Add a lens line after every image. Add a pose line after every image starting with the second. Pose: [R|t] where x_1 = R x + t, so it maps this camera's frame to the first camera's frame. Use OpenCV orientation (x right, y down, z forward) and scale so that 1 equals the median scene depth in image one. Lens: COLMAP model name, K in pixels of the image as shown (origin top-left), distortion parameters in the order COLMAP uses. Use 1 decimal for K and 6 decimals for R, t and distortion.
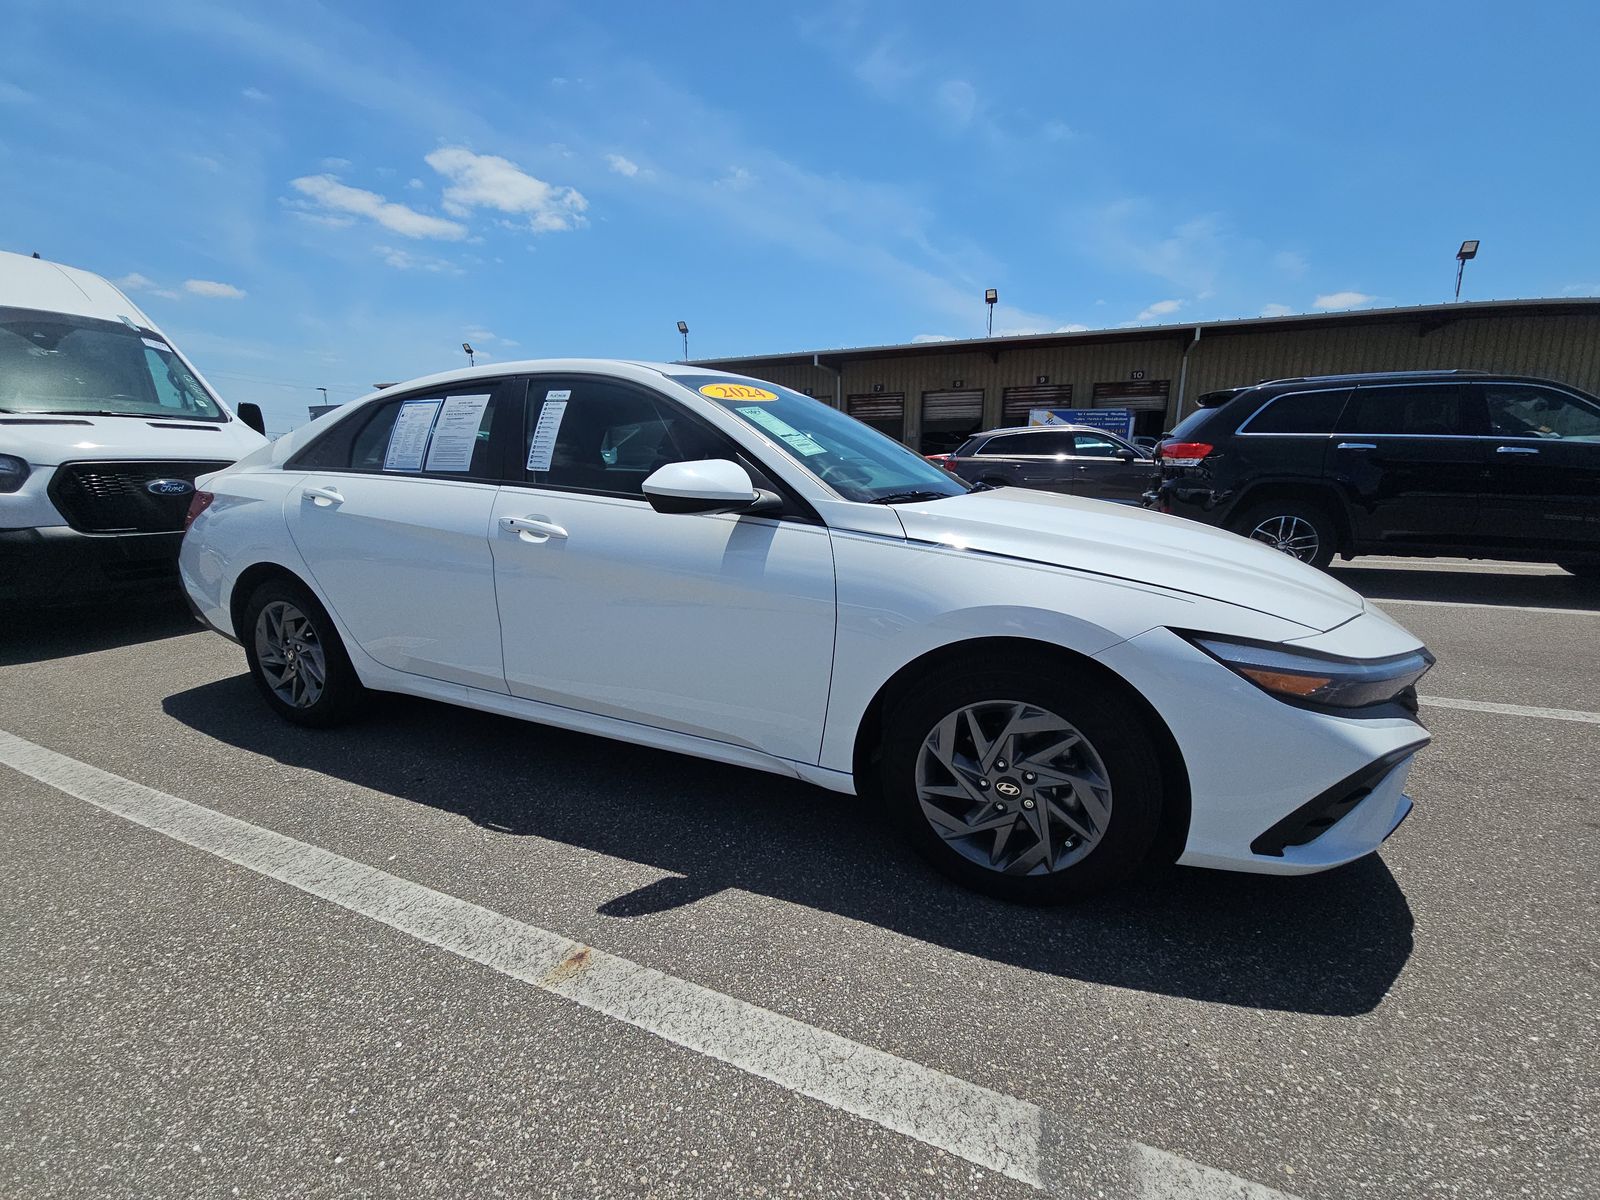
lens RADIAL K [[666.1, 0, 799.1], [0, 666.1, 607.5], [0, 0, 1]] dist [0.001817, -0.002996]
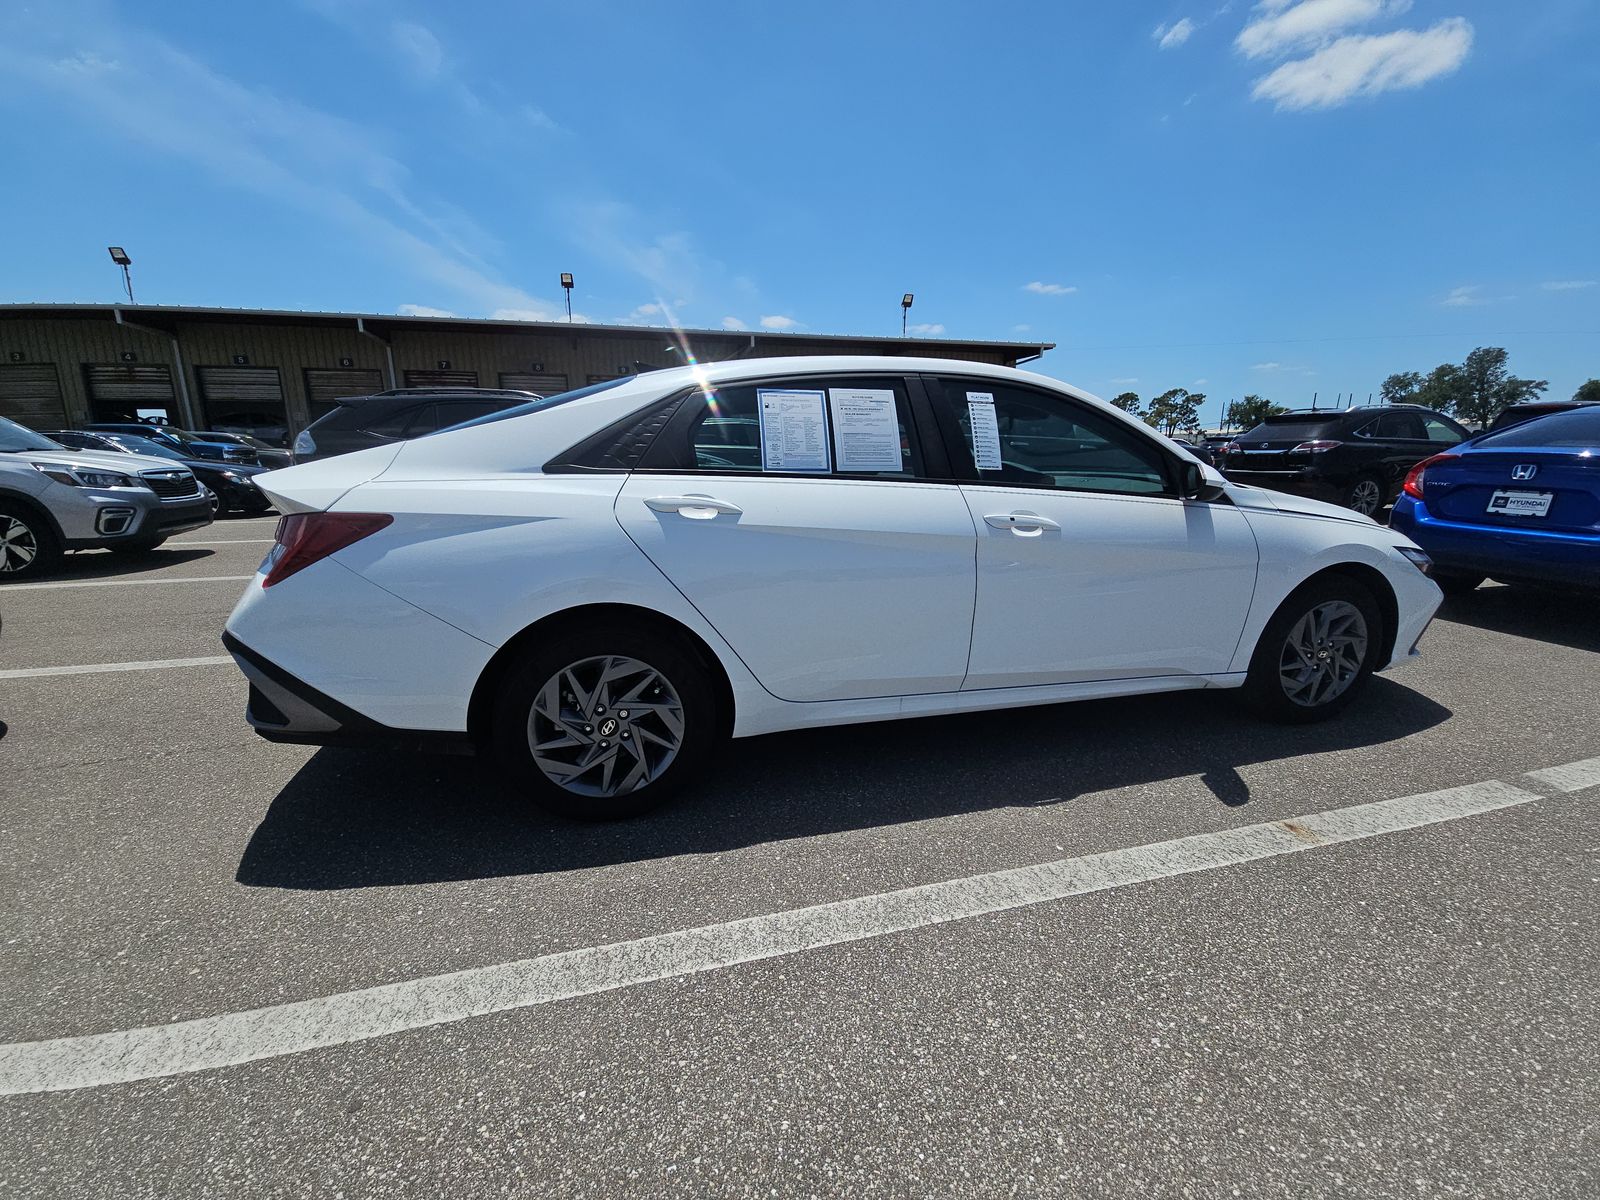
lens RADIAL K [[666.1, 0, 801.6], [0, 666.1, 593.3], [0, 0, 1]] dist [0.001817, -0.002996]
pose [[0.775248, -0.131174, 0.617887, -1.249727], [0.131352, 0.990294, 0.045430, -0.094067], [-0.617849, 0.045941, 0.784954, 0.348657]]
